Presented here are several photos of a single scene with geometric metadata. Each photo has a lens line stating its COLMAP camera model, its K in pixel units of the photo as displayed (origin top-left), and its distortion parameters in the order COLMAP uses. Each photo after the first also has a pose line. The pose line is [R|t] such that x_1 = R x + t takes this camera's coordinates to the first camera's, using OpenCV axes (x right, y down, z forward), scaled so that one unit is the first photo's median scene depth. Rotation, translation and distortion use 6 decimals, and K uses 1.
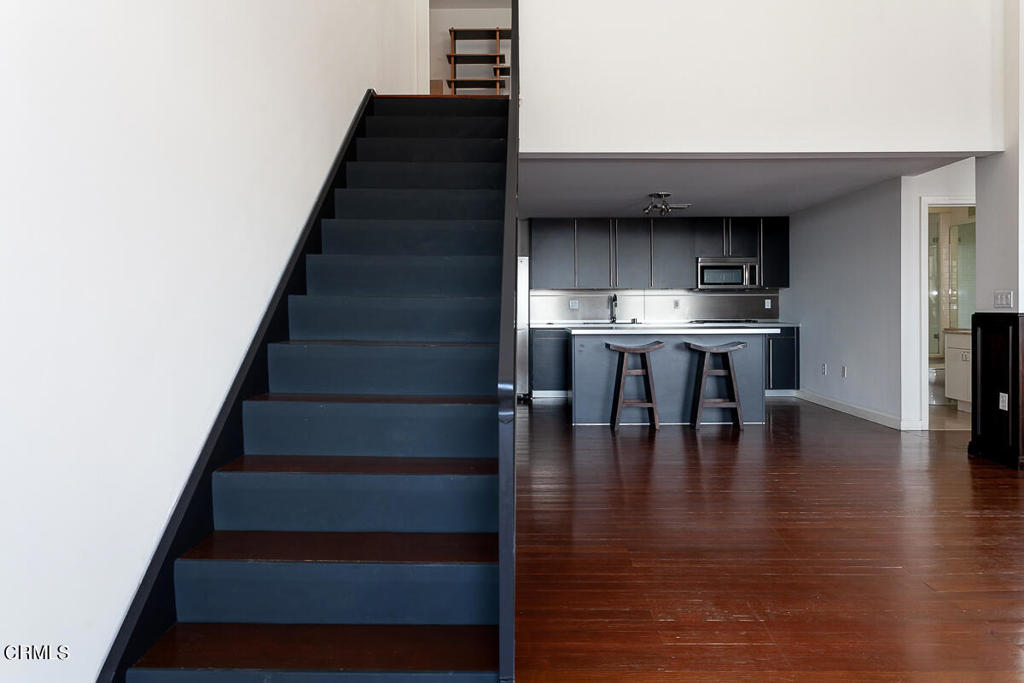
lens RADIAL K [[600.5, 0, 511.7], [0, 600.5, 320.0], [0, 0, 1]] dist [-0.054556, 0.021224]
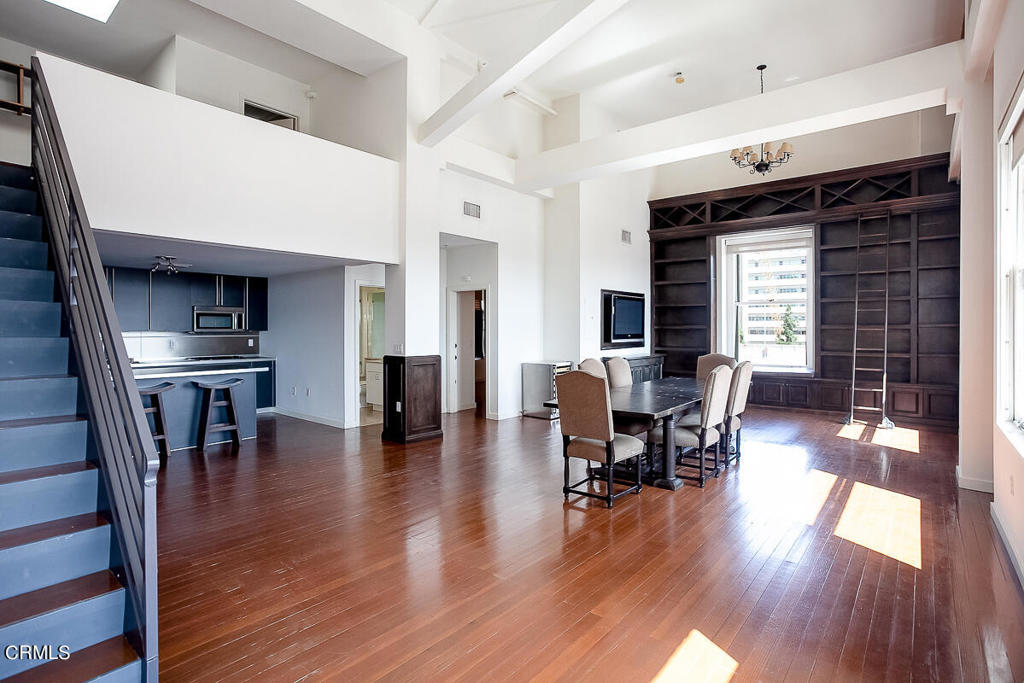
lens RADIAL K [[511.3, 0, 478.7], [0, 511.3, 336.9], [0, 0, 1]] dist [0.000117, 0.000304]
pose [[0.645150, -0.004406, 0.764043, -0.134911], [-0.000628, 0.999980, 0.006297, -0.062022], [-0.764055, -0.004542, 0.645135, -0.135191]]
